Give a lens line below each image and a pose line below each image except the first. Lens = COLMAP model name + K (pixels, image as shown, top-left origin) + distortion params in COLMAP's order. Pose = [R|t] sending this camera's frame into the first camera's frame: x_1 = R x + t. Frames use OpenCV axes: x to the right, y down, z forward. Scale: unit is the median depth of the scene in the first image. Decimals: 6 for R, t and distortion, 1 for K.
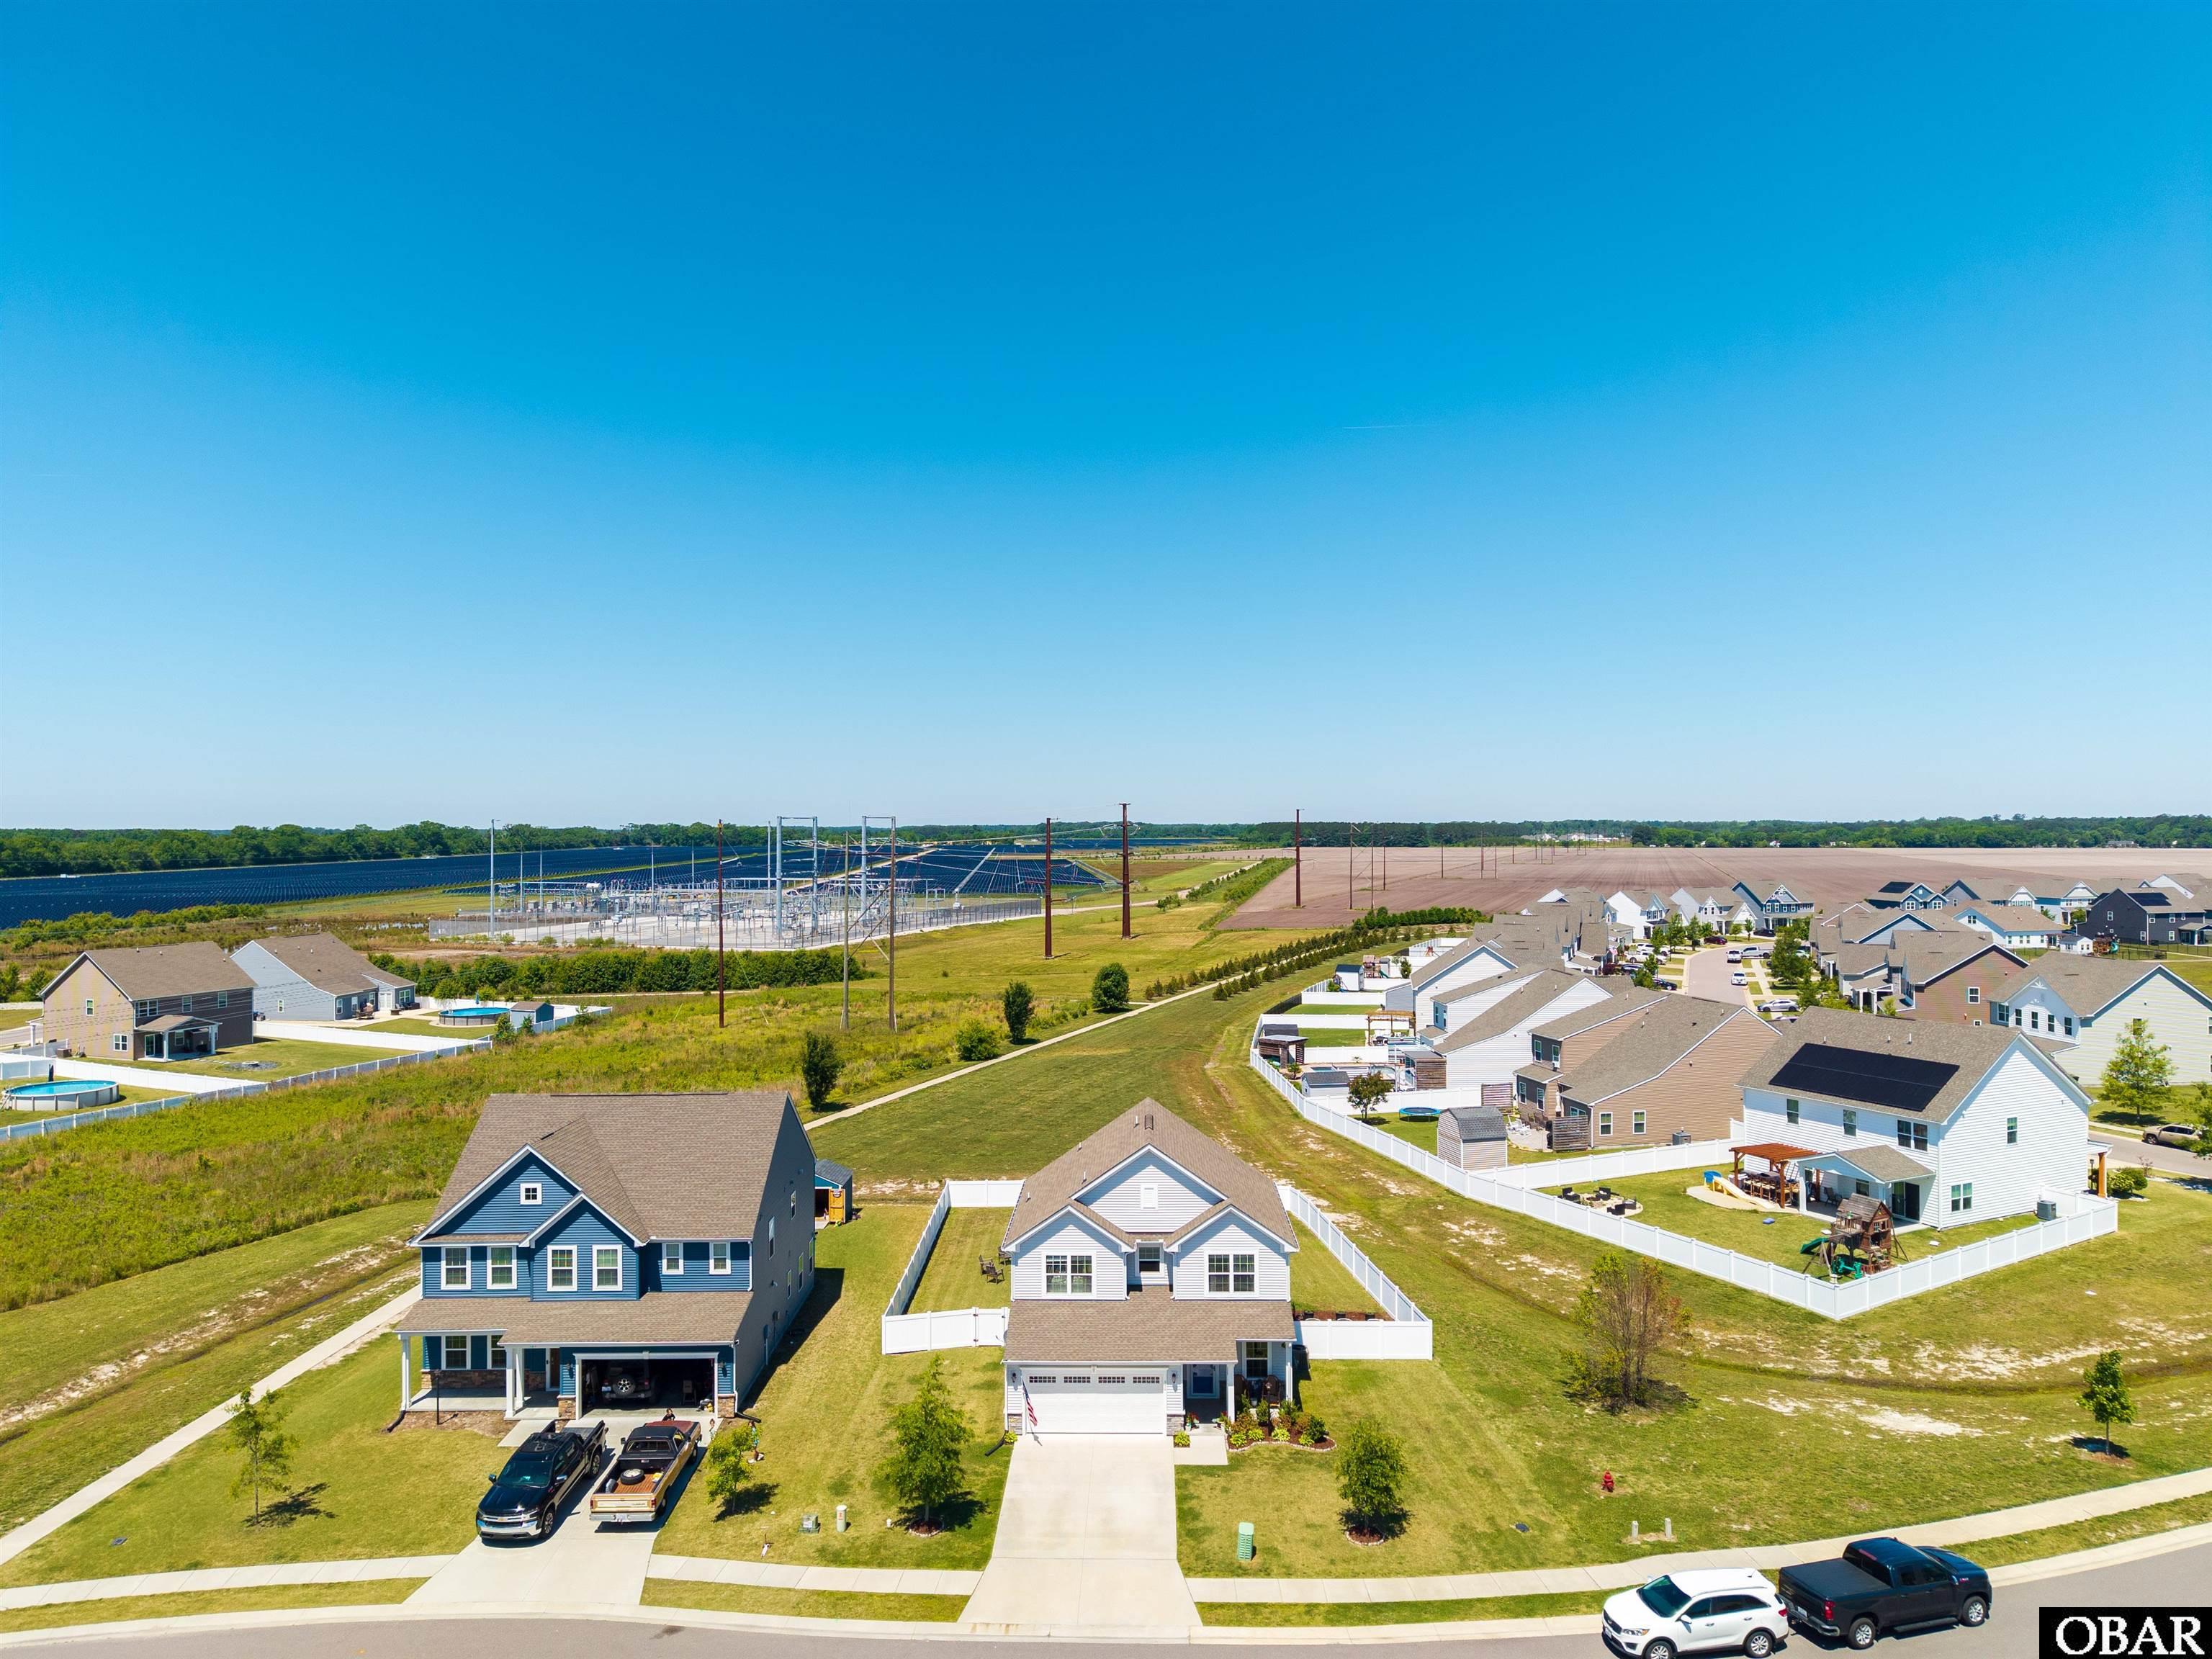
lens RADIAL K [[1484.9, 0, 1099.3], [0, 1484.9, 830.2], [0, 0, 1]] dist [0.034287, -0.033830]
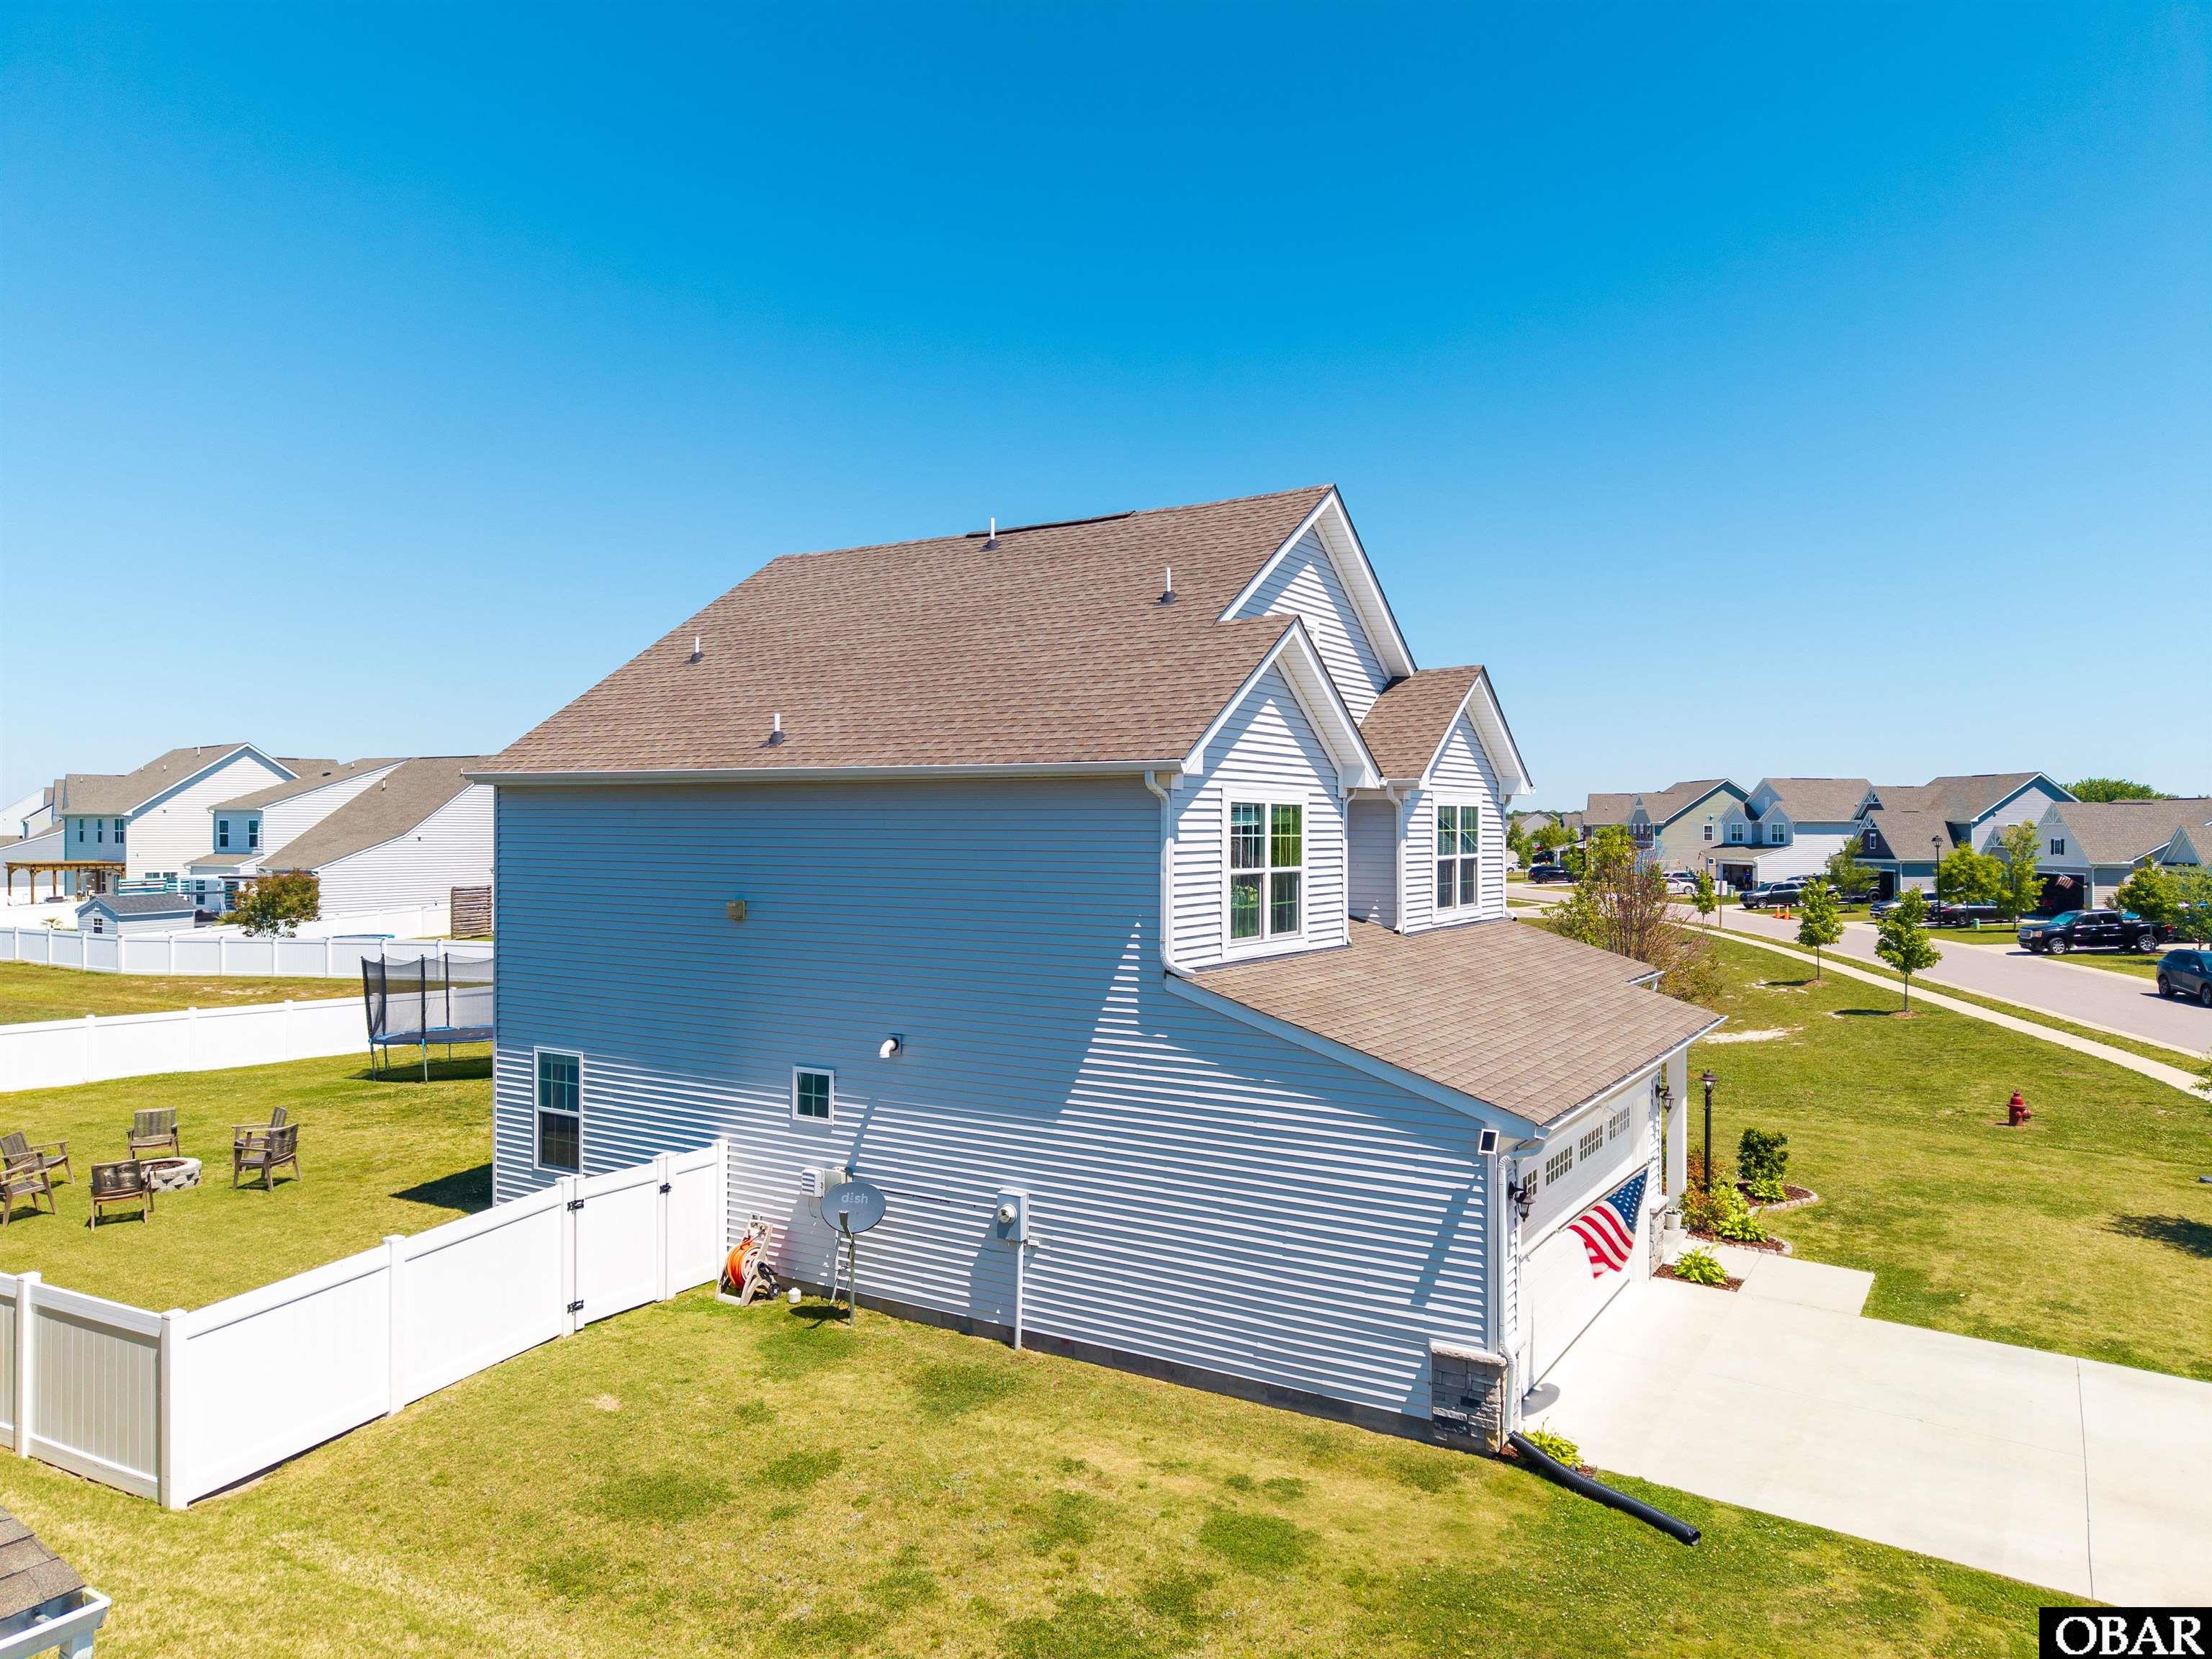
lens RADIAL K [[1484.9, 0, 1123.0], [0, 1484.9, 811.1], [0, 0, 1]] dist [0.034287, -0.033830]
pose [[0.505017, 0.014771, 0.862983, -0.274381], [-0.003770, 0.999882, -0.014908, 0.287023], [-0.863101, 0.004275, 0.505013, 0.867875]]
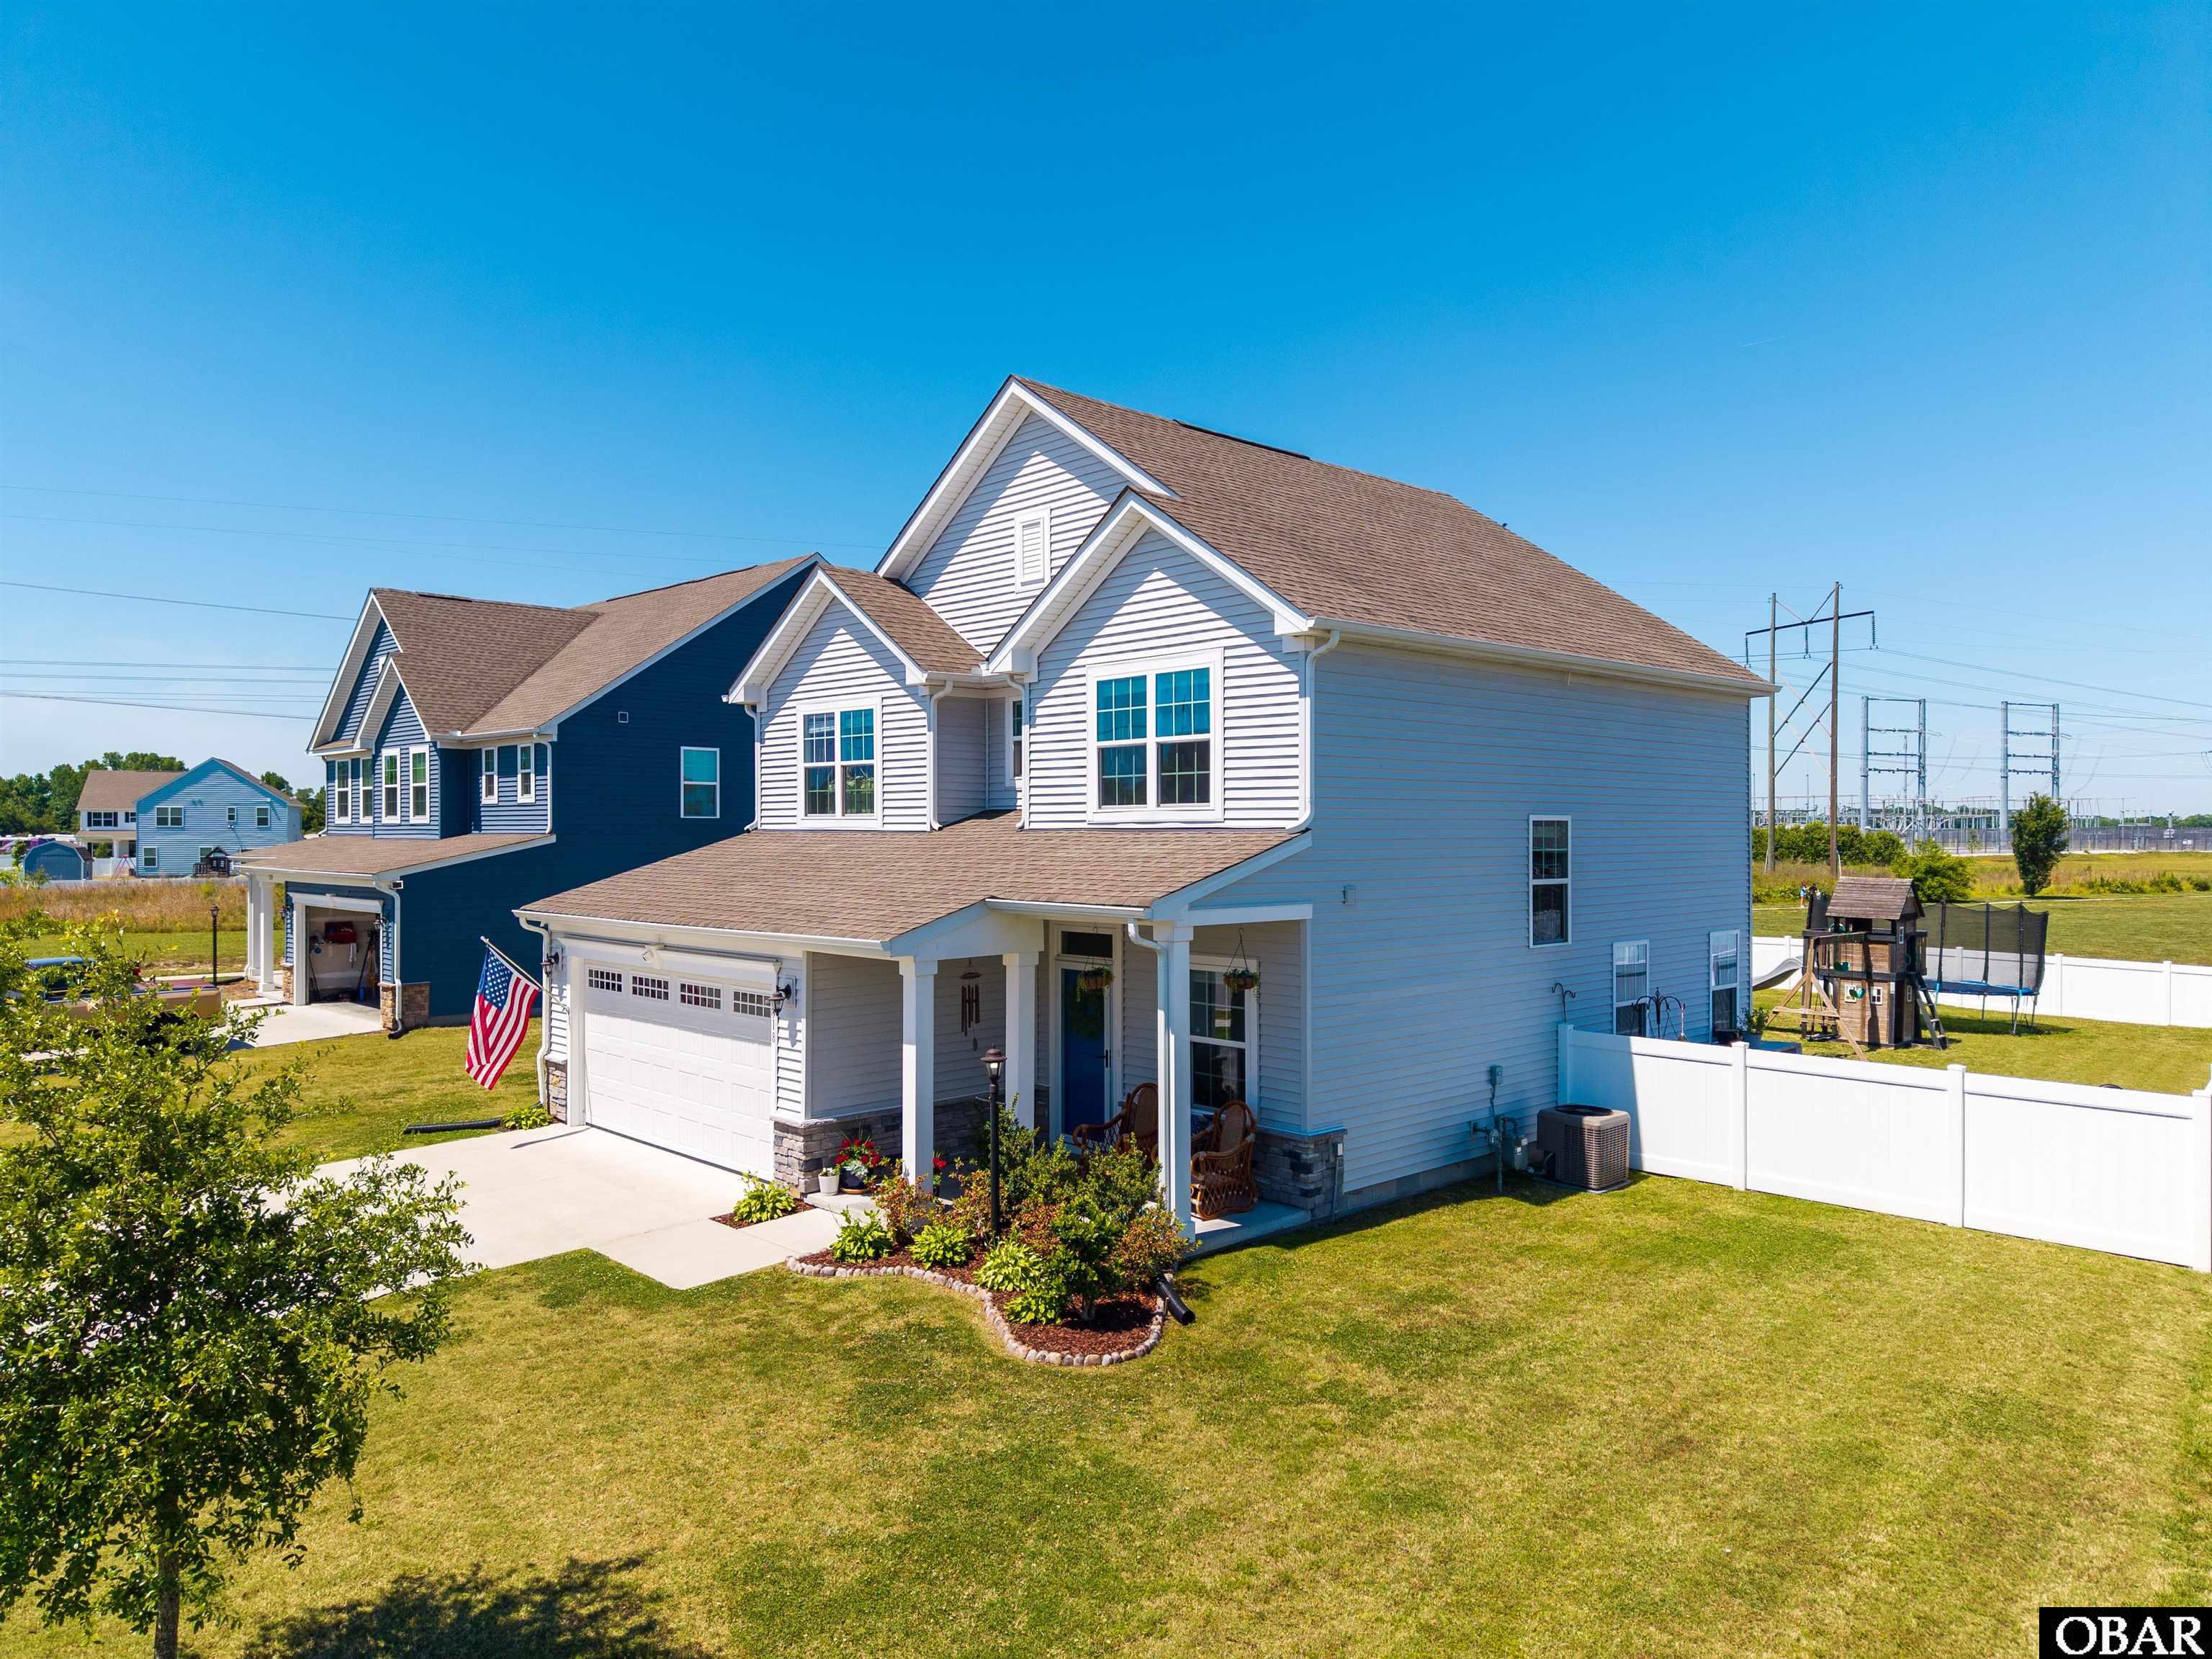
lens RADIAL K [[1484.9, 0, 1085.5], [0, 1484.9, 807.9], [0, 0, 1]] dist [0.034287, -0.033830]
pose [[0.694621, -0.006142, -0.719349, 0.281133], [0.000028, 0.999964, -0.008510, 0.307683], [0.719376, 0.005891, 0.694596, 0.778111]]
